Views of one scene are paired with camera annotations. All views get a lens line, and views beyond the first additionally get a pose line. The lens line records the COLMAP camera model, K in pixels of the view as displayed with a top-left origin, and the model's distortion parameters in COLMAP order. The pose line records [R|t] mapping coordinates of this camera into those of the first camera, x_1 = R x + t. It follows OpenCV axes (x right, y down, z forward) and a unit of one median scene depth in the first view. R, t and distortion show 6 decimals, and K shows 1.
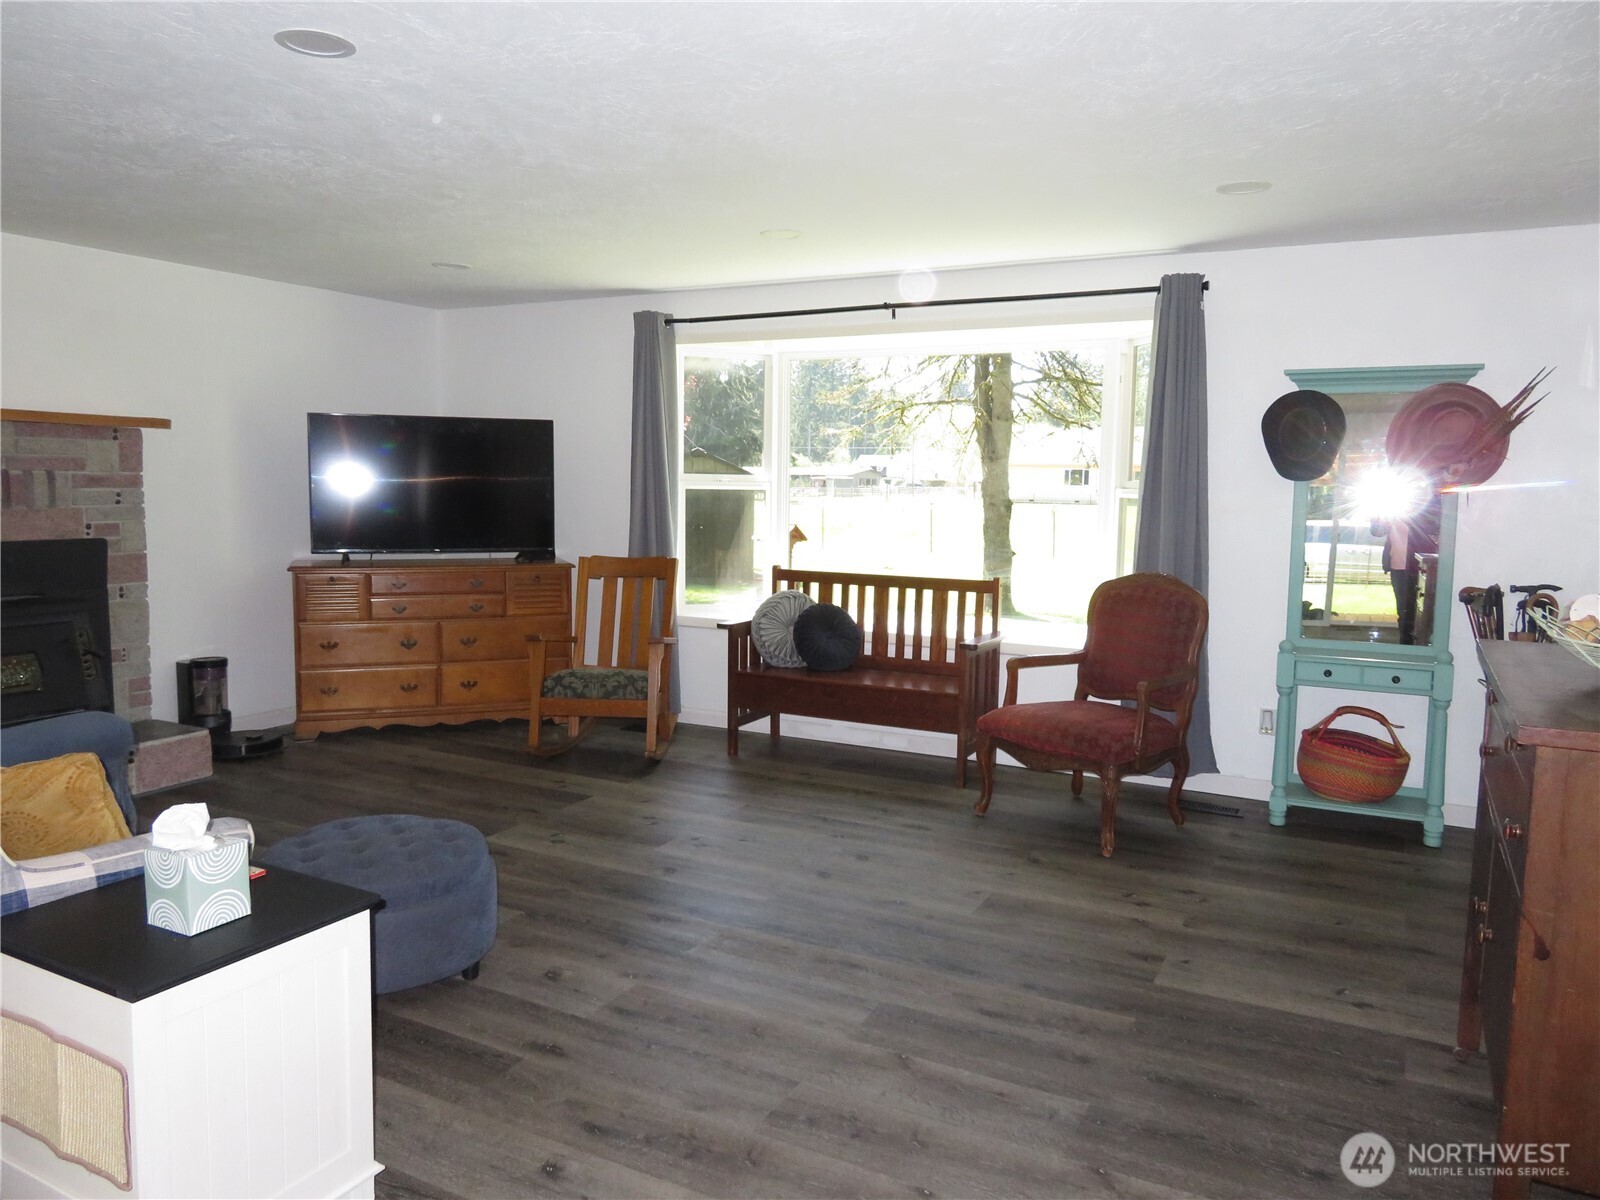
lens RADIAL K [[1152.3, 0, 800.0], [0, 1152.3, 600.0], [0, 0, 1]] dist [0.001294, 0.002199]
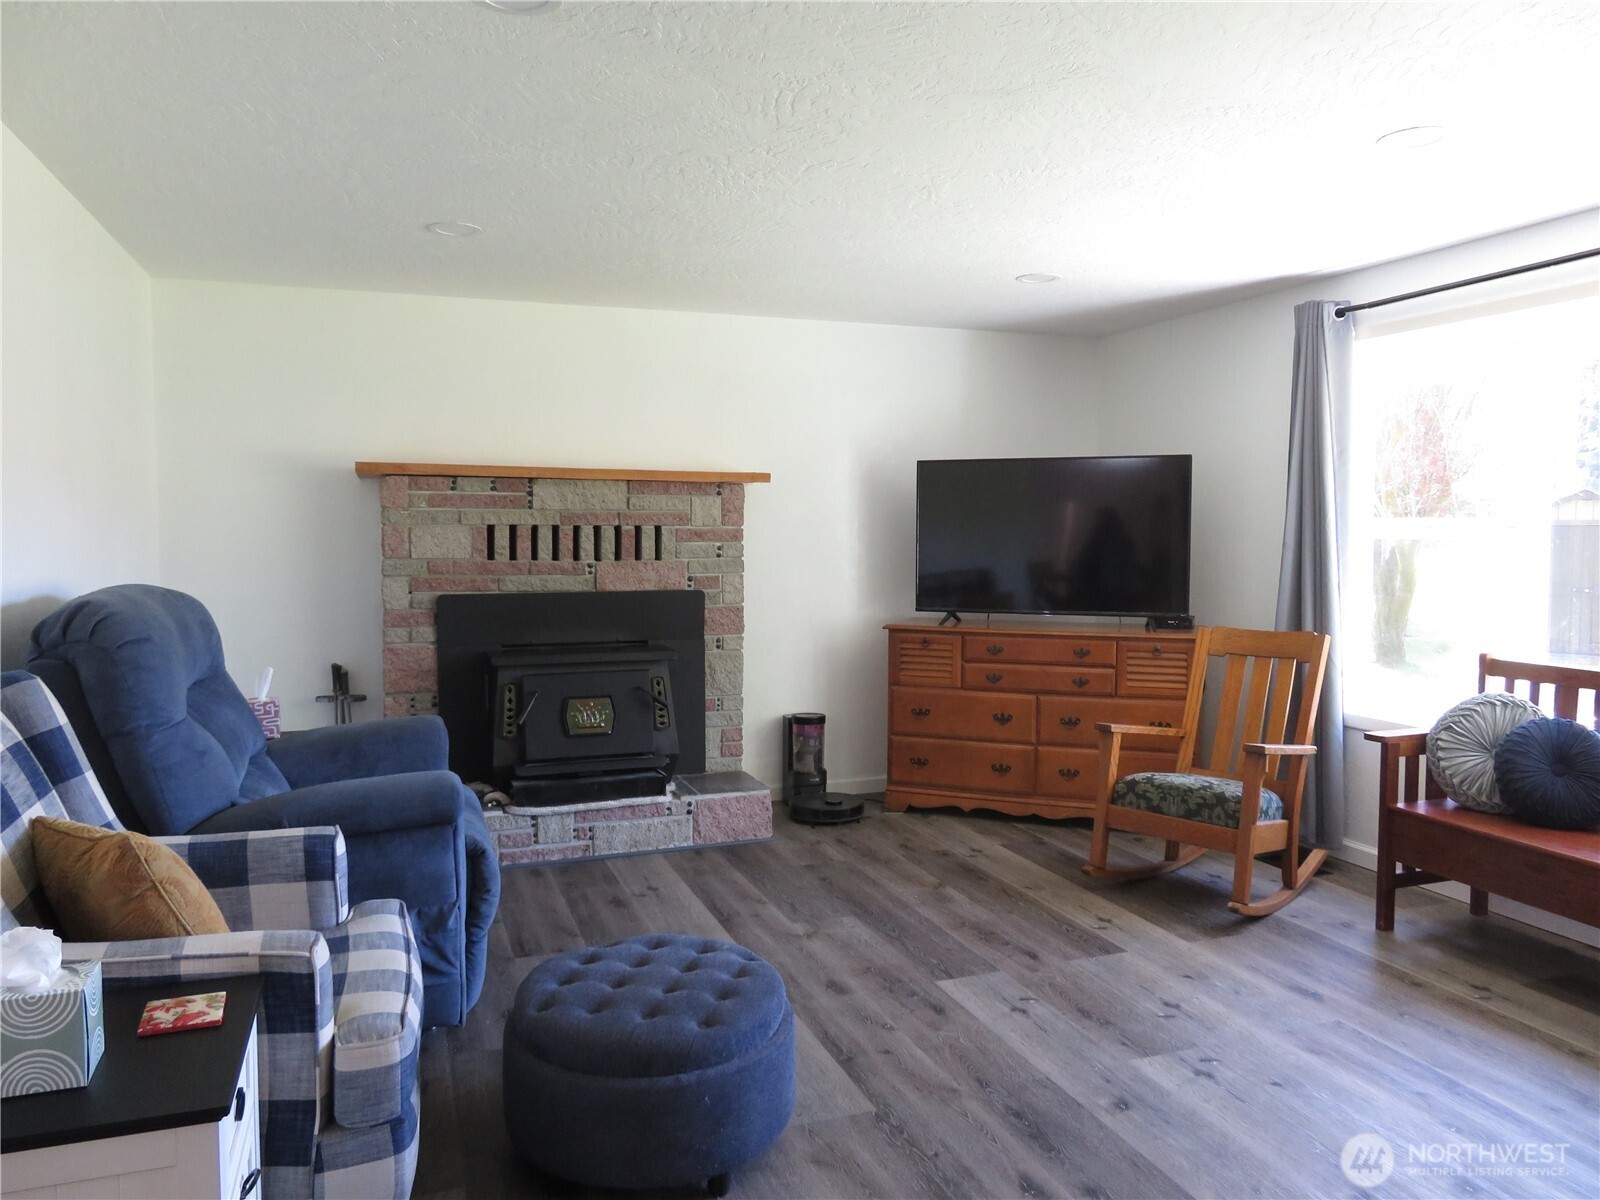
lens RADIAL K [[1152.3, 0, 800.0], [0, 1152.3, 600.0], [0, 0, 1]] dist [0.001294, 0.002199]
pose [[0.745379, 0.027338, -0.666080, 0.143664], [-0.059536, 0.997896, -0.025668, -0.022716], [0.663977, 0.058789, 0.745439, 0.278564]]
